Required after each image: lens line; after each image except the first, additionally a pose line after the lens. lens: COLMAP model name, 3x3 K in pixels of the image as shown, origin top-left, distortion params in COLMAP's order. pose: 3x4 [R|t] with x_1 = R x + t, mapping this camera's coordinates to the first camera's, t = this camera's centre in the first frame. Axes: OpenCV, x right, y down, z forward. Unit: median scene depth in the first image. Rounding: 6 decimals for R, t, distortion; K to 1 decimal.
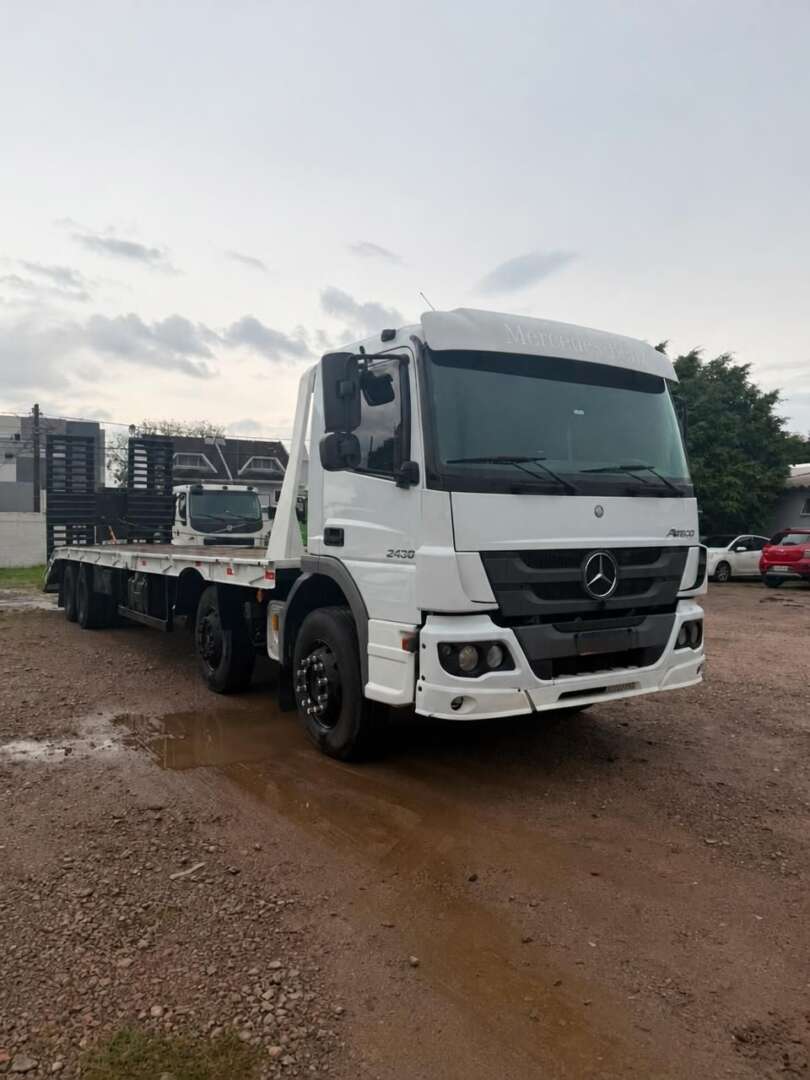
lens RADIAL K [[836.7, 0, 419.6], [0, 836.7, 520.5], [0, 0, 1]] dist [0.071009, -0.013198]
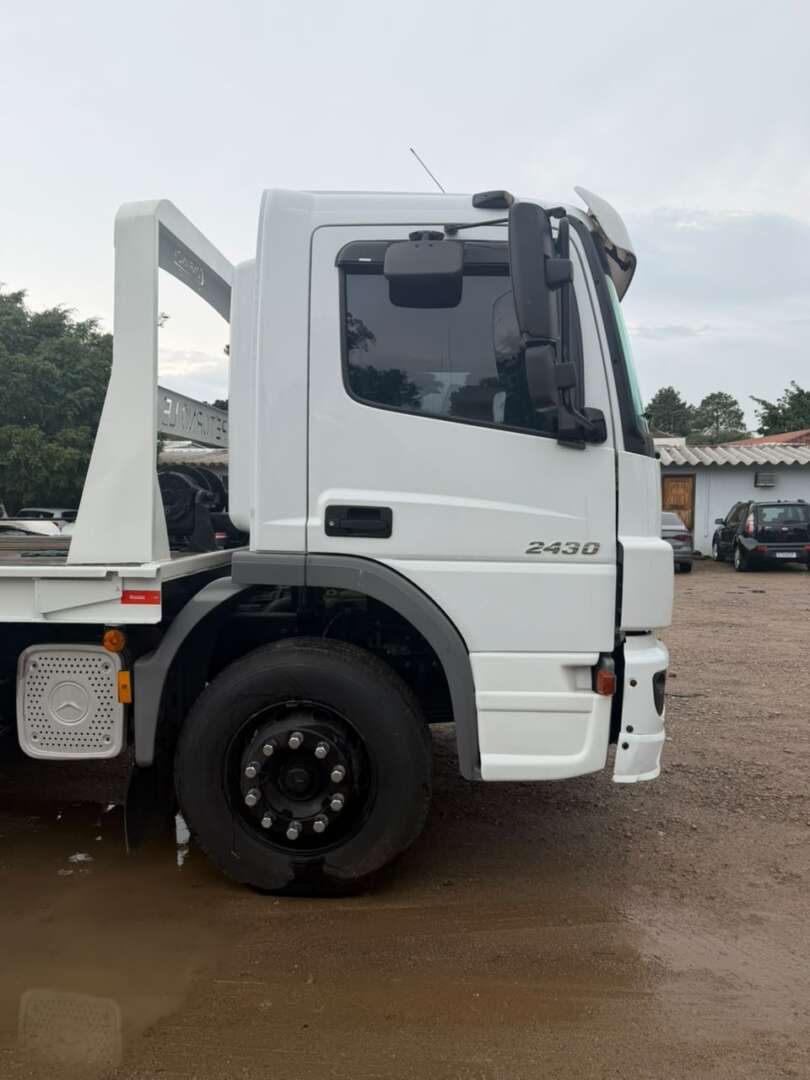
lens RADIAL K [[836.7, 0, 403.7], [0, 836.7, 535.1], [0, 0, 1]] dist [0.071009, -0.013198]
pose [[0.578731, -0.007231, 0.815486, -0.585013], [-0.020355, 0.999521, 0.023308, 0.015856], [-0.815264, -0.030088, 0.578307, 0.671313]]
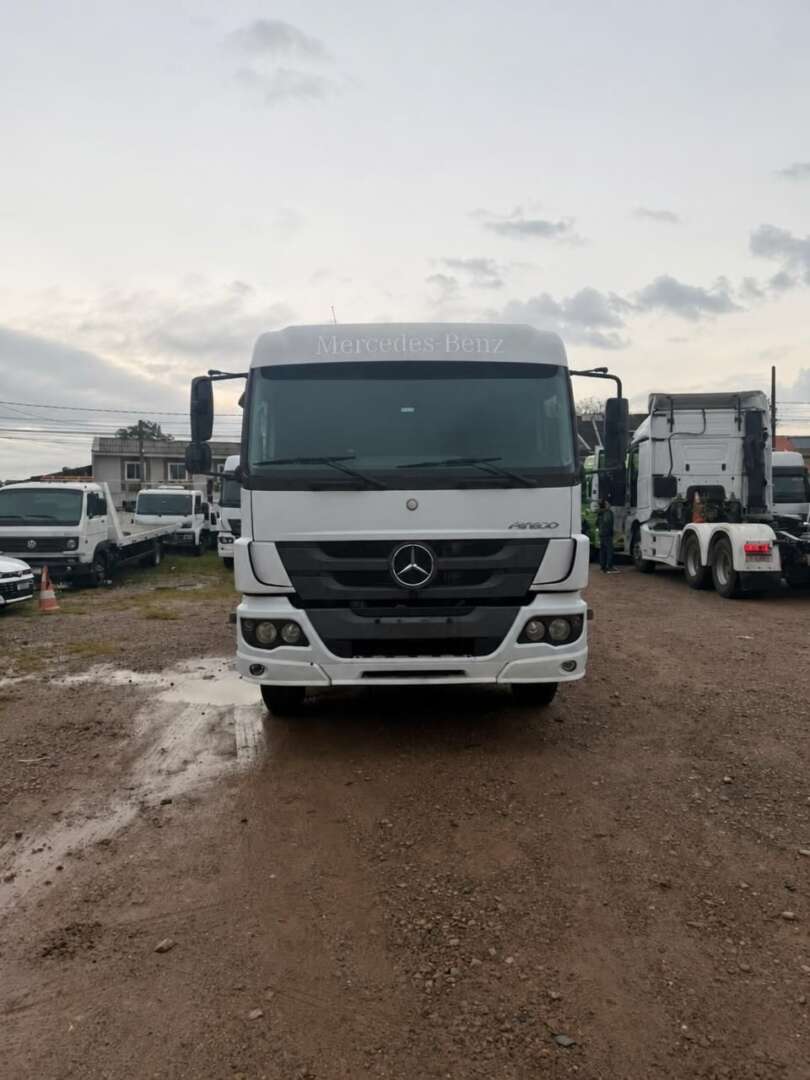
lens RADIAL K [[885.7, 0, 398.7], [0, 885.7, 547.6], [0, 0, 1]] dist [0.074436, -0.005847]
pose [[0.839943, 0.017928, -0.542379, 0.778028], [0.013083, 0.998495, 0.053266, -0.016307], [0.542517, -0.051836, 0.838444, 0.058653]]
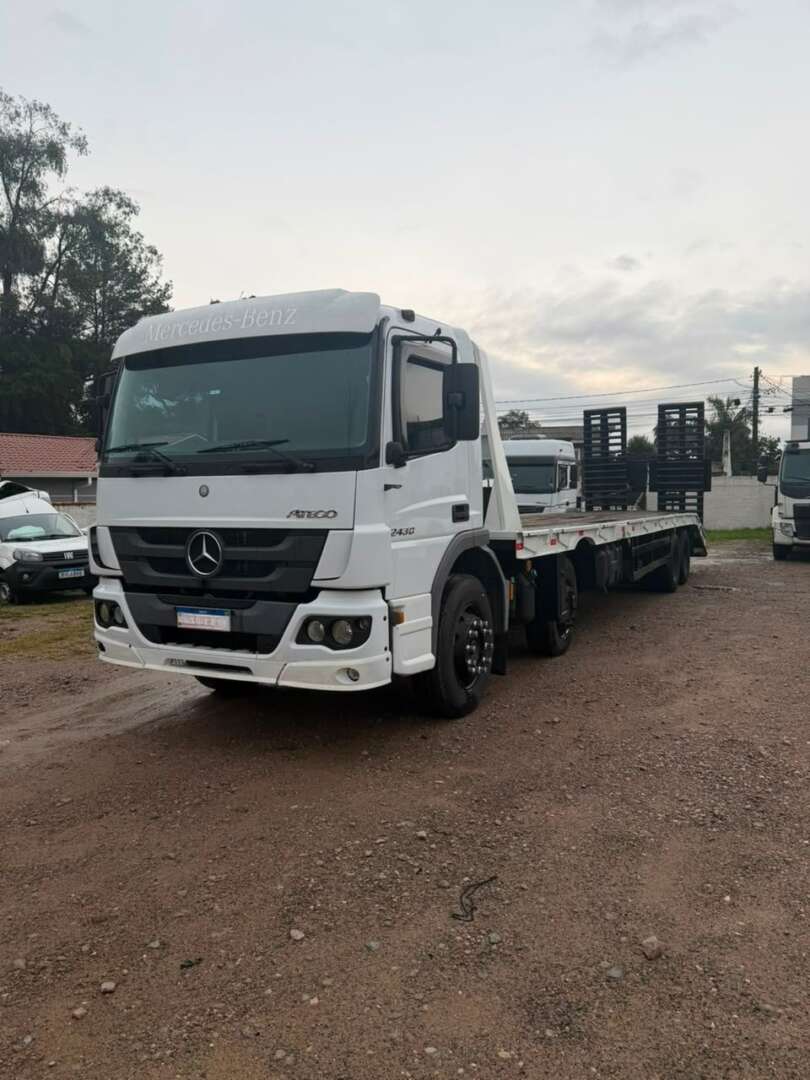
lens RADIAL K [[836.7, 0, 403.0], [0, 836.7, 543.8], [0, 0, 1]] dist [0.071009, -0.013198]
pose [[0.455822, 0.050162, -0.888656, 1.190782], [0.016364, 0.997770, 0.064715, -0.009136], [0.889920, -0.044040, 0.453985, 0.729201]]
